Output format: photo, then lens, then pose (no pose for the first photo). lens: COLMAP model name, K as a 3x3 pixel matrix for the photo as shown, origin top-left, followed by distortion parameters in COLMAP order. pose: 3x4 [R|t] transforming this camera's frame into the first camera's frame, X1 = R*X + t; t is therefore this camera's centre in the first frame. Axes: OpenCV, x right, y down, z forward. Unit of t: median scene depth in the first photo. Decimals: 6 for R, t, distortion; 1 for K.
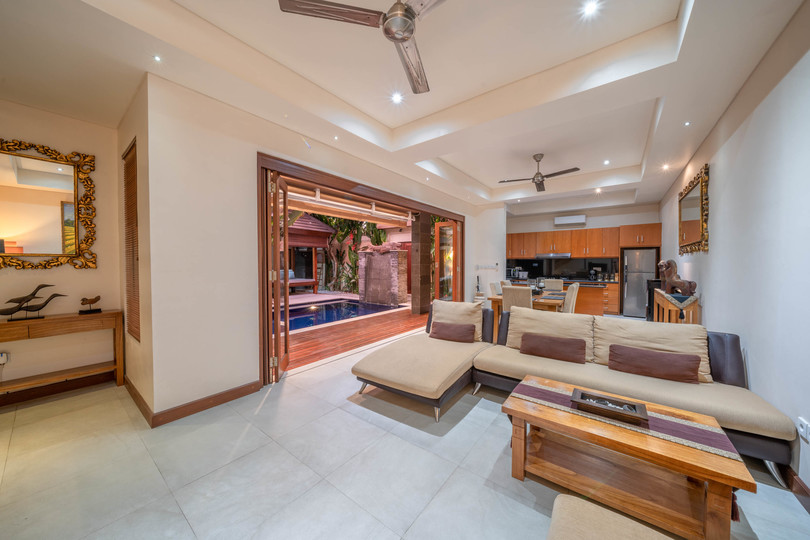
lens RADIAL K [[276.9, 0, 404.9], [0, 276.9, 269.3], [0, 0, 1]] dist [-0.008131, 0.000277]
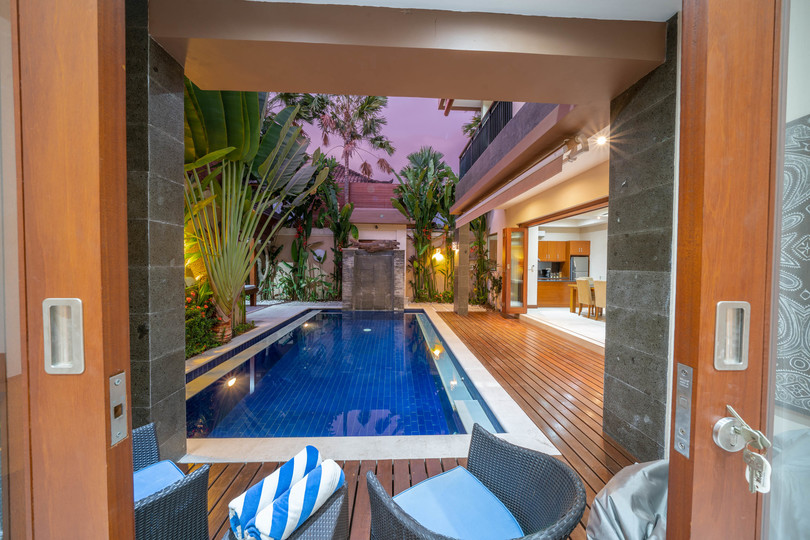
lens RADIAL K [[276.9, 0, 404.9], [0, 276.9, 269.3], [0, 0, 1]] dist [-0.008131, 0.000277]
pose [[0.767892, -0.005328, 0.640557, -0.461782], [0.003887, 0.999986, 0.003657, -0.004730], [-0.640567, -0.000318, 0.767902, 0.218807]]
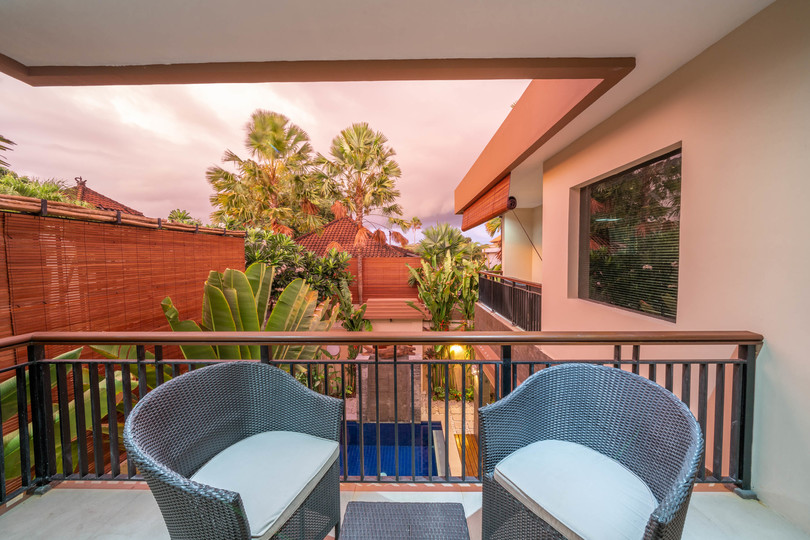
lens RADIAL K [[276.9, 0, 404.9], [0, 276.9, 269.3], [0, 0, 1]] dist [-0.008131, 0.000277]
pose [[0.803095, -0.026875, 0.595244, -0.433790], [0.015482, 0.999586, 0.024242, -0.284216], [-0.595649, -0.010253, 0.803179, 0.249415]]
